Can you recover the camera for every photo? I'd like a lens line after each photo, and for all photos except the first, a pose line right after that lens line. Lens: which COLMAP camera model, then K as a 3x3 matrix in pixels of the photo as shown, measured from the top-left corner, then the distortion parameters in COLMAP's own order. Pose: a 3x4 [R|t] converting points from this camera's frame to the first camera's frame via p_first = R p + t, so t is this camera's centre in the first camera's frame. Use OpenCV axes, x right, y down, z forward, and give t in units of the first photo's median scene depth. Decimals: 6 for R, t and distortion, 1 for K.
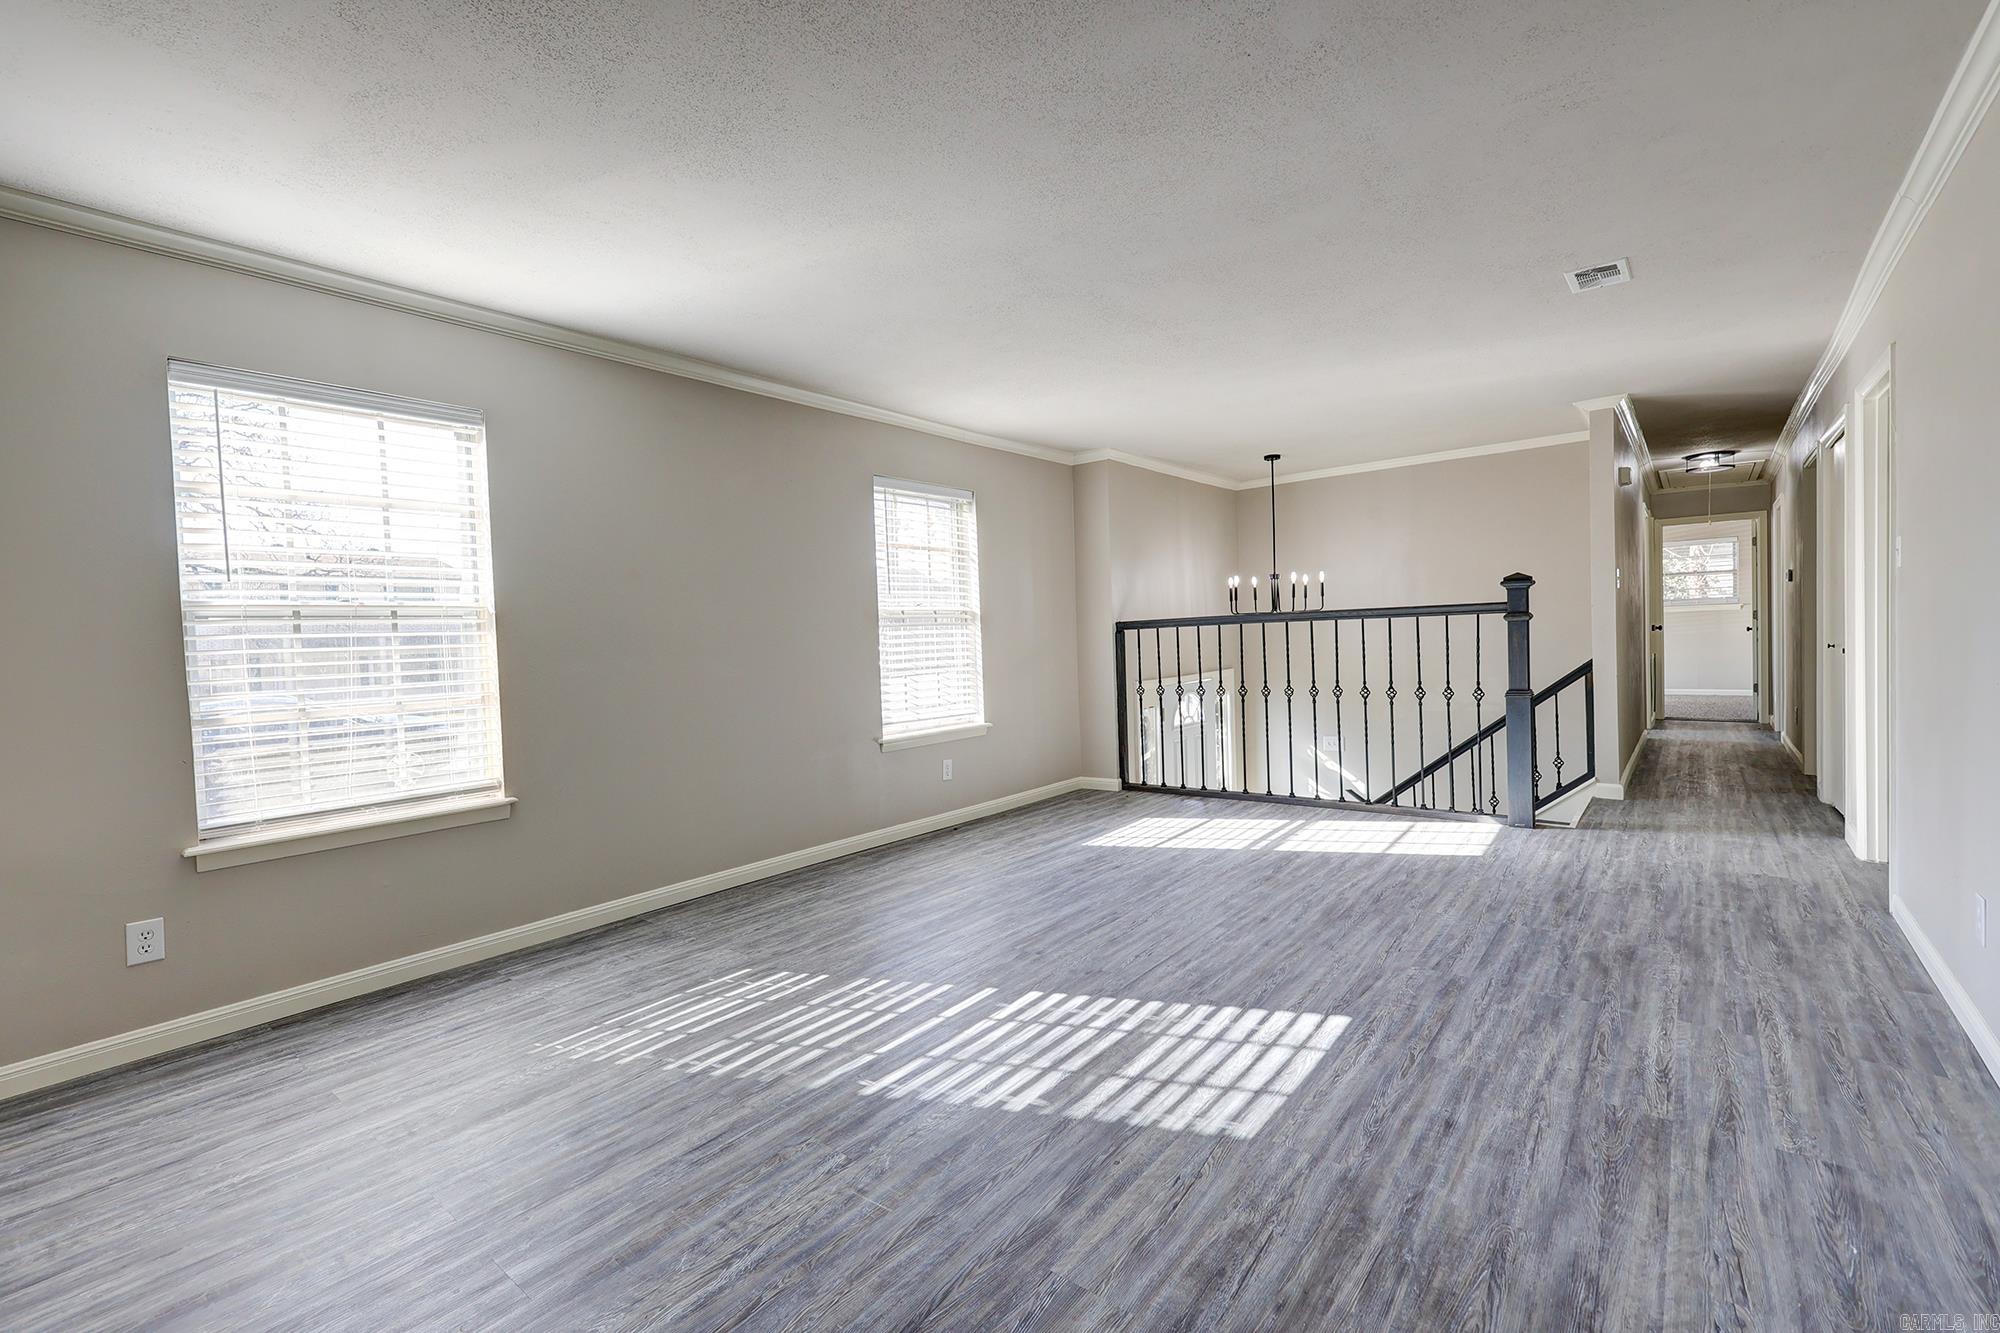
lens RADIAL K [[867.2, 0, 1005.1], [0, 867.2, 661.5], [0, 0, 1]] dist [0.001717, 0.000069]
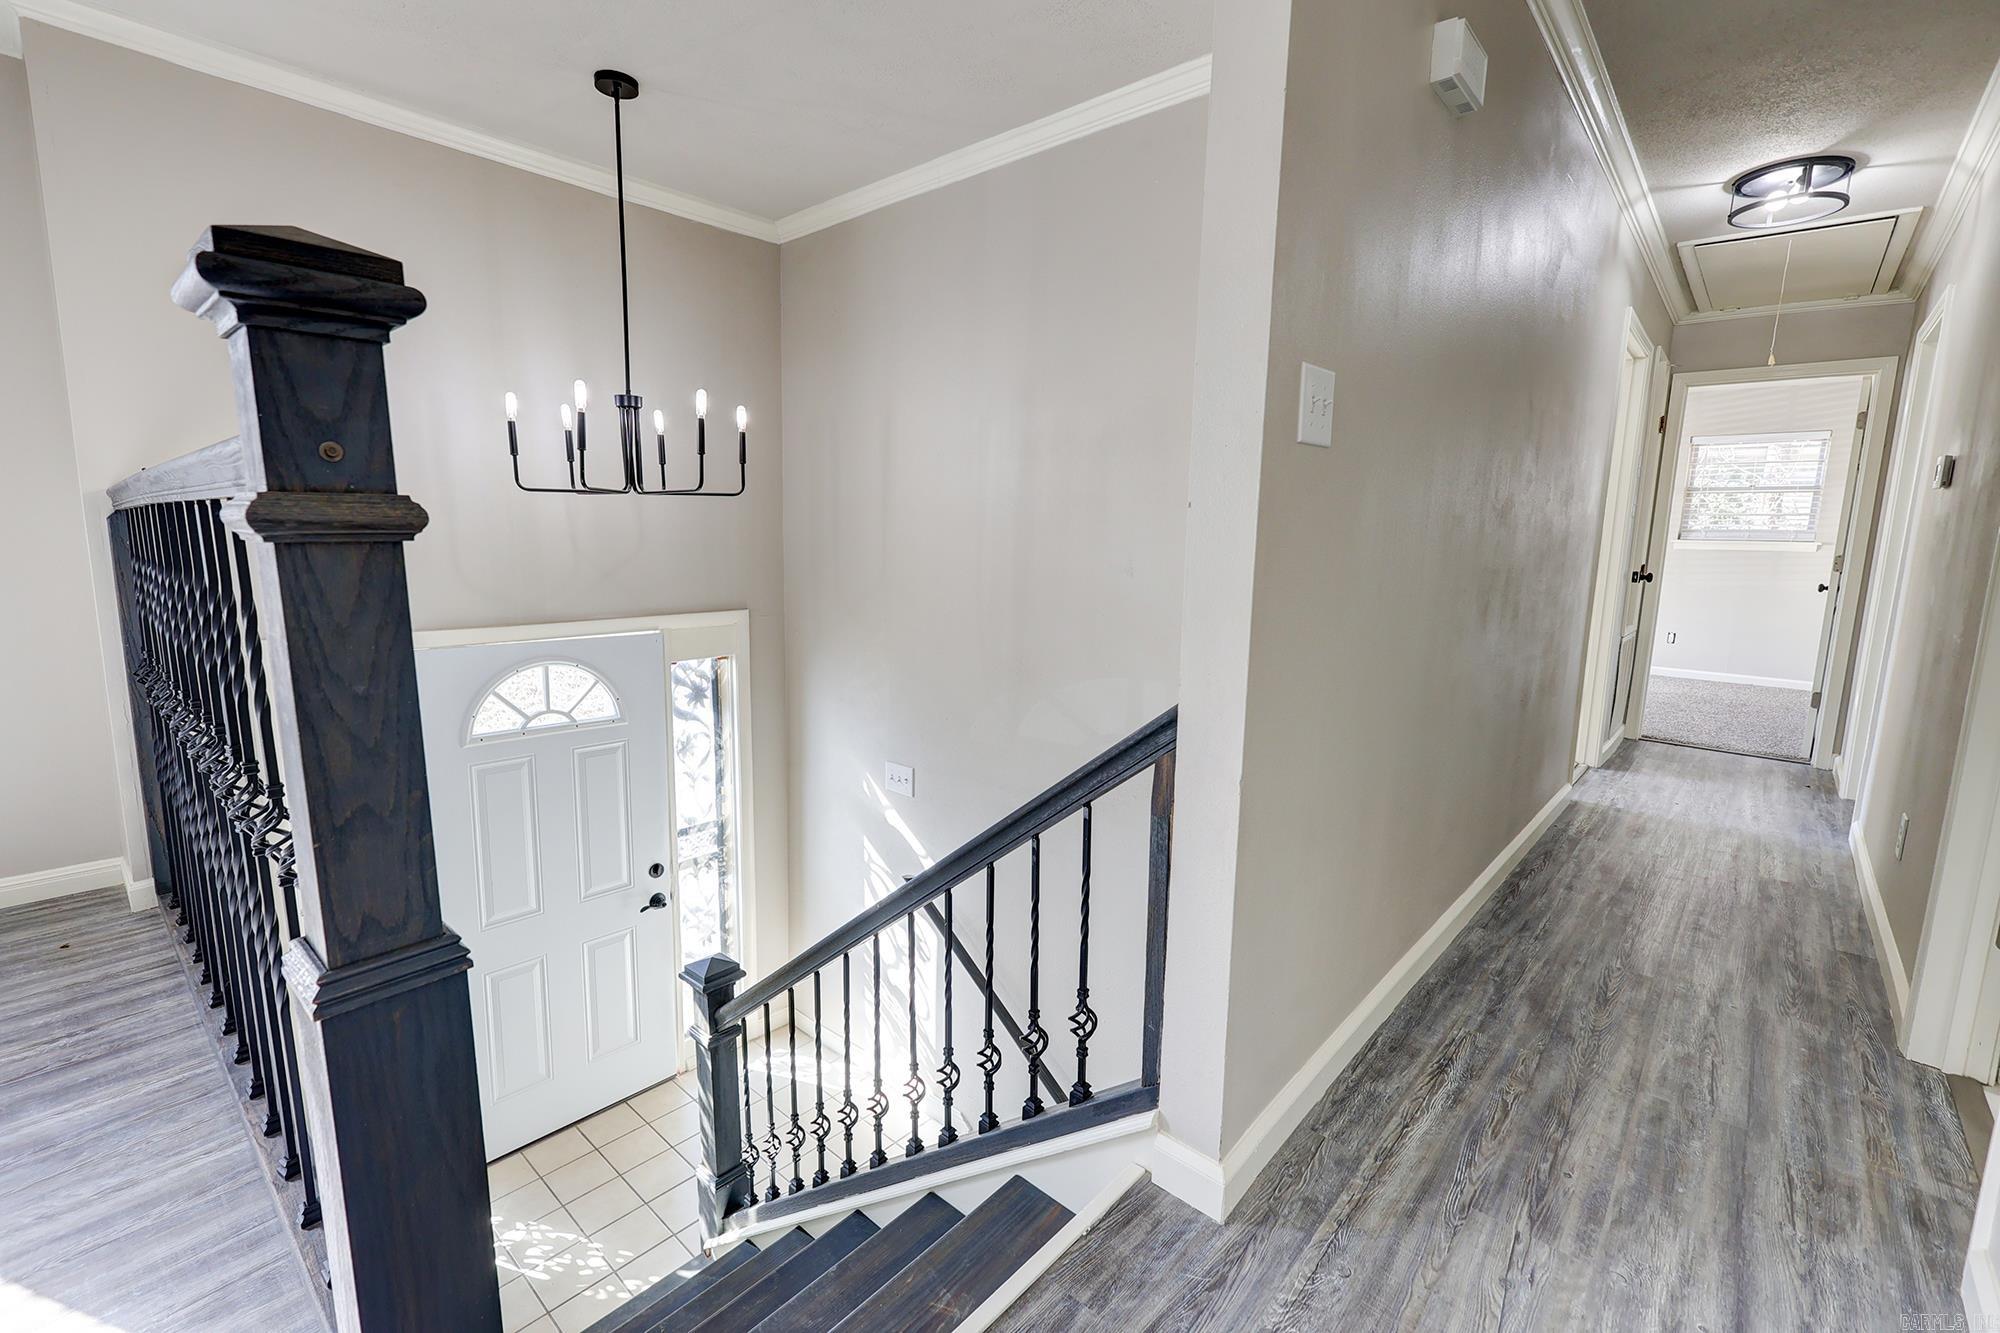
lens RADIAL K [[863.8, 0, 1002.9], [0, 863.8, 660.6], [0, 0, 1]] dist [0.003400, 0.000402]
pose [[0.996942, 0.064886, -0.043557, 0.820595], [-0.059330, 0.991173, 0.118559, -0.058291], [0.050866, -0.115612, 0.991991, 0.949554]]
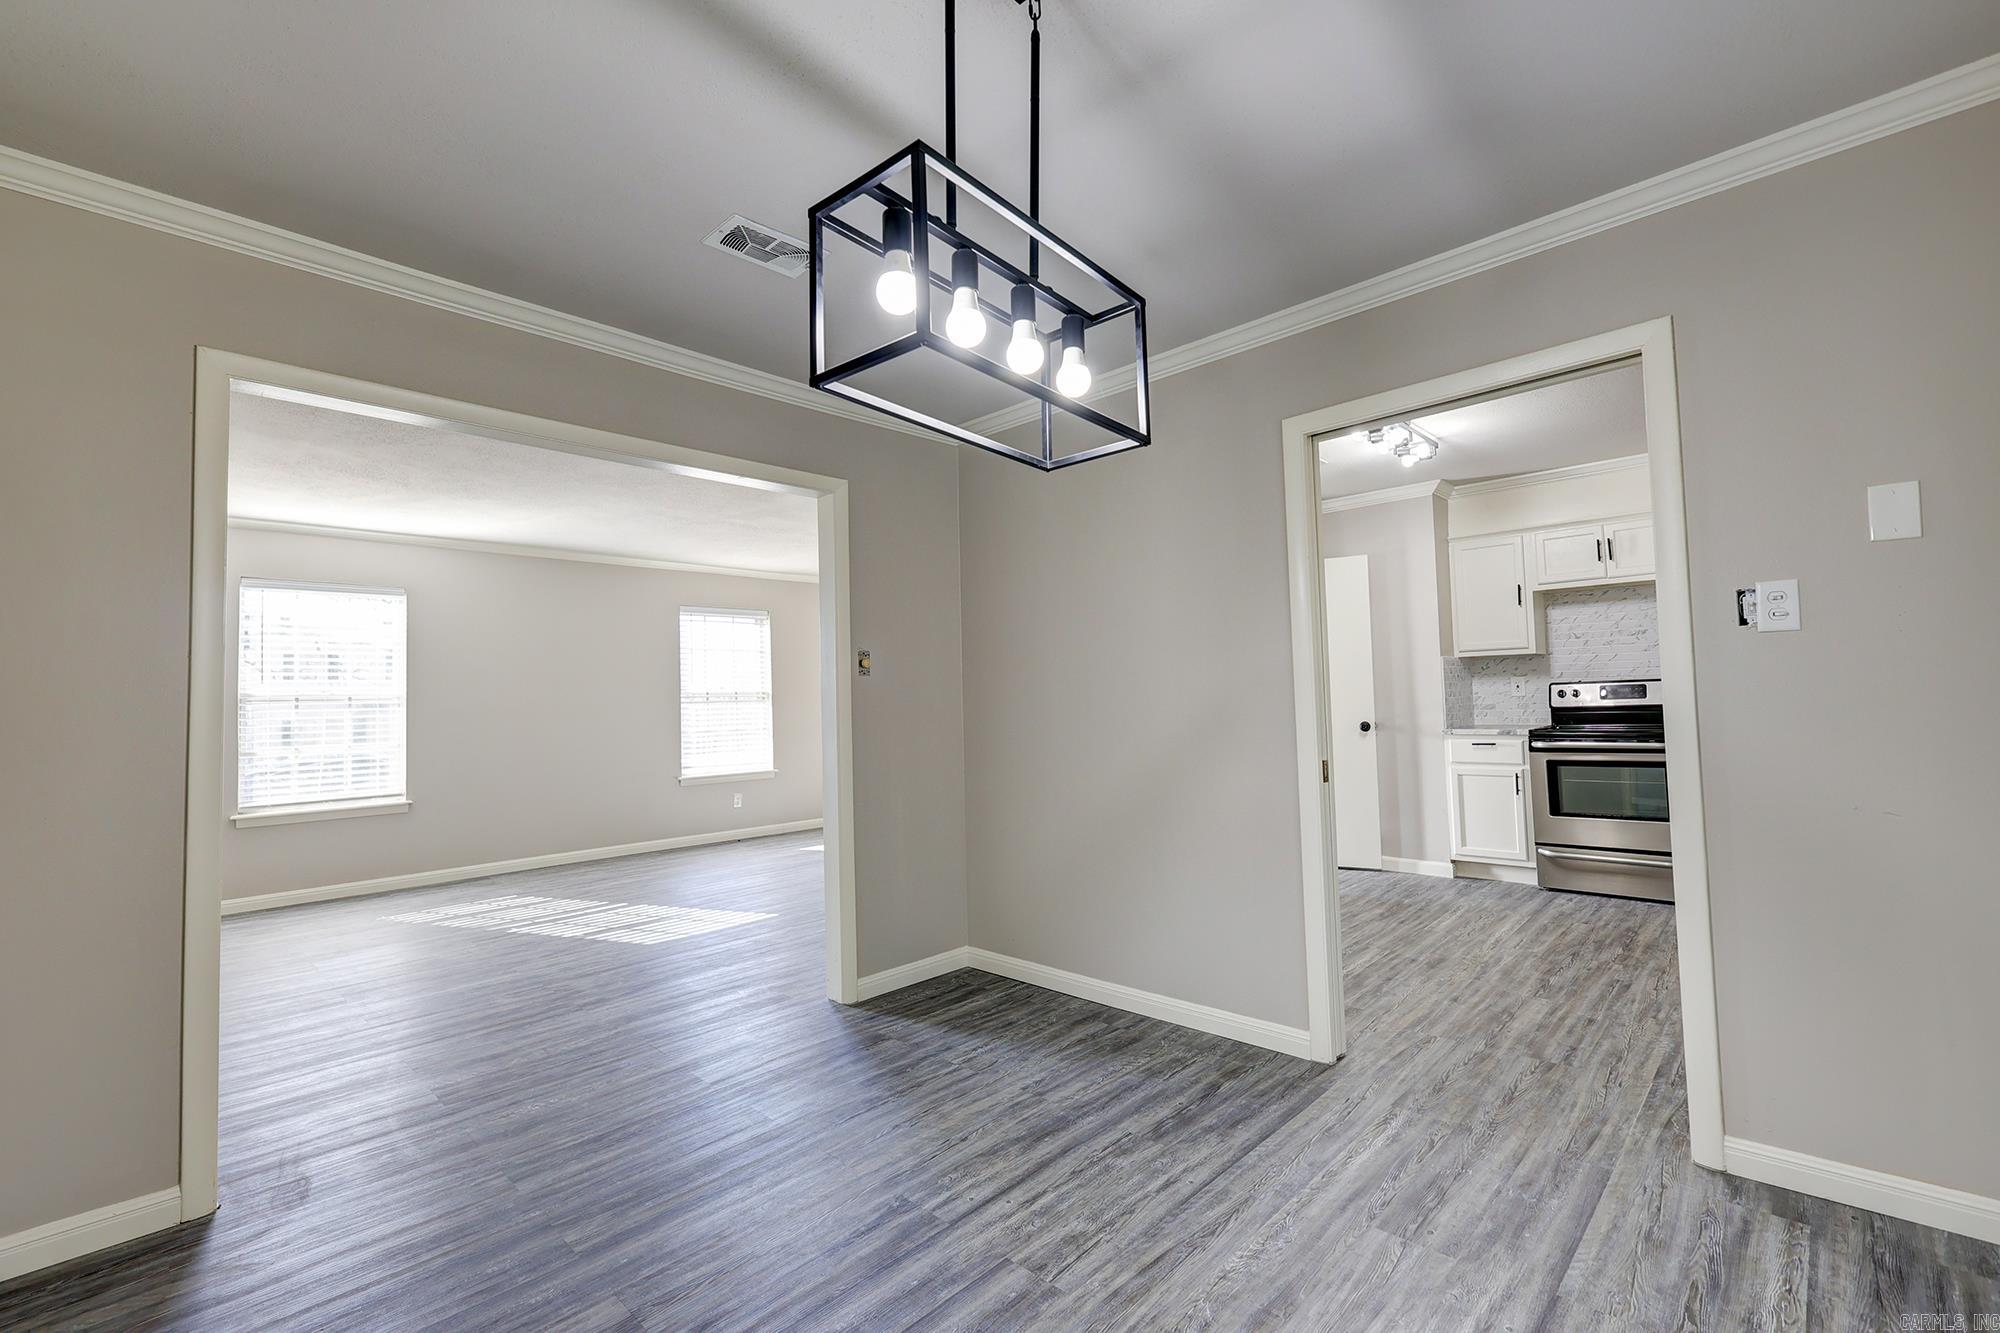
lens RADIAL K [[867.2, 0, 1005.1], [0, 867.2, 661.5], [0, 0, 1]] dist [0.001717, 0.000069]
pose [[0.996136, 0.001750, -0.087805, 0.660752], [-0.008298, 0.997204, -0.074265, -0.005620], [0.087430, 0.074707, 0.993365, -0.564945]]
